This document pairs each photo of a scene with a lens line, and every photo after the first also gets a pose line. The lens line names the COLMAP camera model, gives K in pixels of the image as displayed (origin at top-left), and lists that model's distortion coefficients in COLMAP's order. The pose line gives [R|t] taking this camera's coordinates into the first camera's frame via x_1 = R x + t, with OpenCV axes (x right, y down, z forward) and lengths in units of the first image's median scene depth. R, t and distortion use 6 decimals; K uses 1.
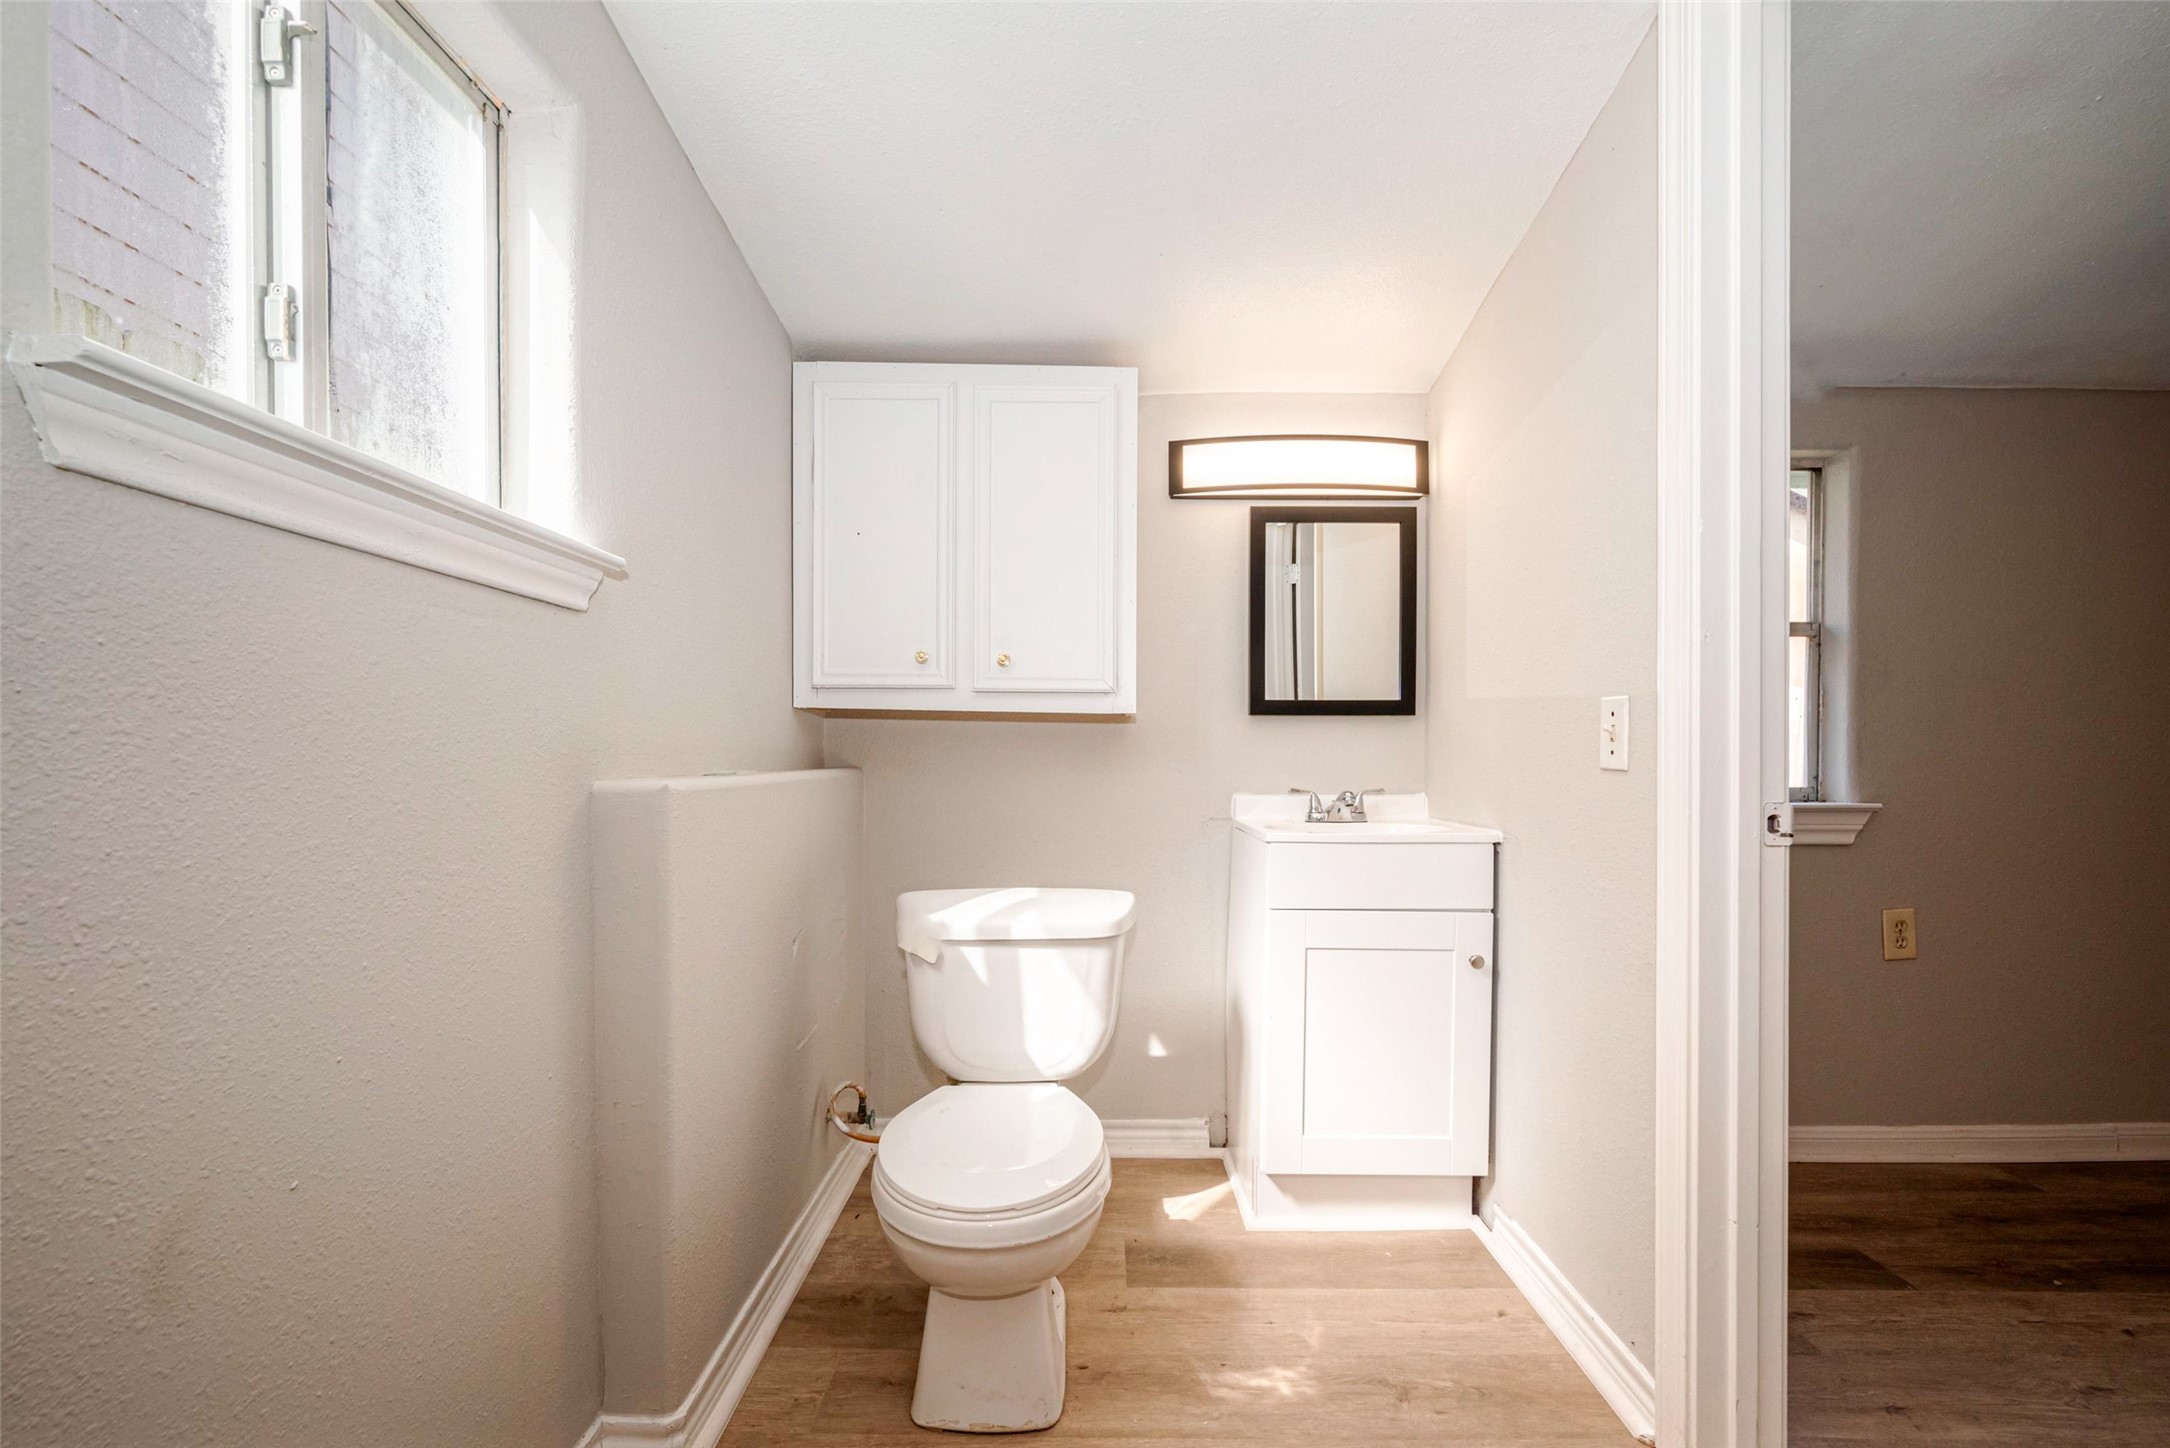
lens RADIAL K [[871.0, 0, 1074.5], [0, 871.0, 769.6], [0, 0, 1]] dist [-0.000116, 0.000046]
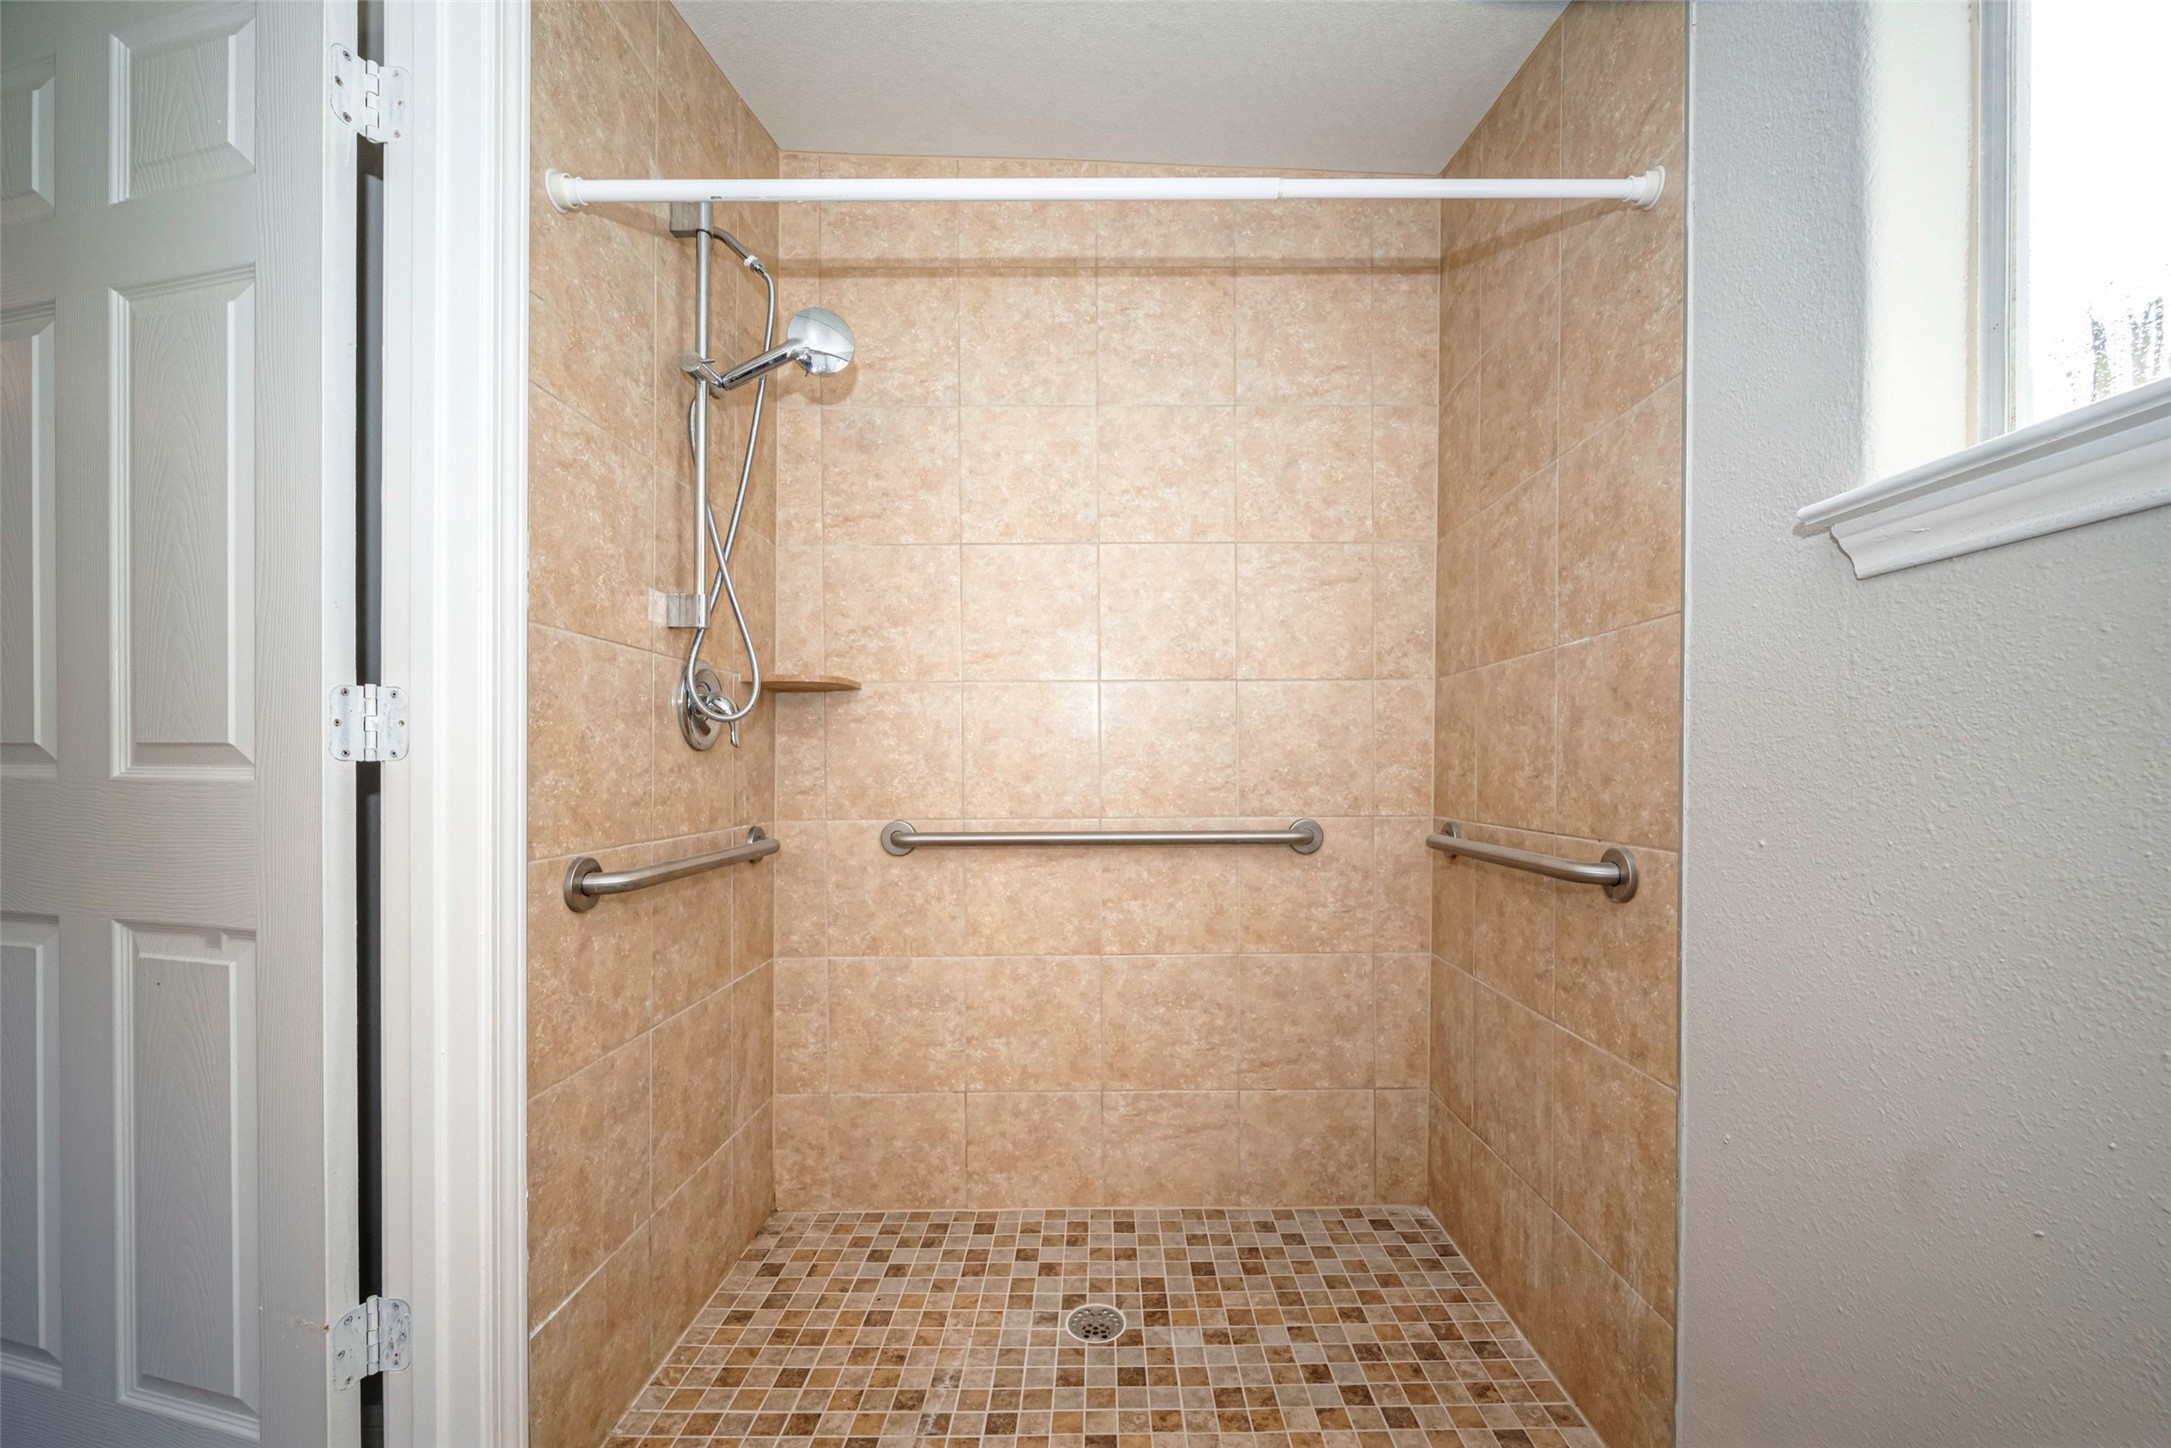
lens RADIAL K [[871.4, 0, 1075.0], [0, 871.4, 769.7], [0, 0, 1]] dist [-0.000116, 0.000046]
pose [[-0.999999, -0.001064, -0.000293, 0.148364], [-0.001068, 0.999874, 0.015823, -0.036593], [0.000276, 0.015823, -0.999875, 2.038190]]
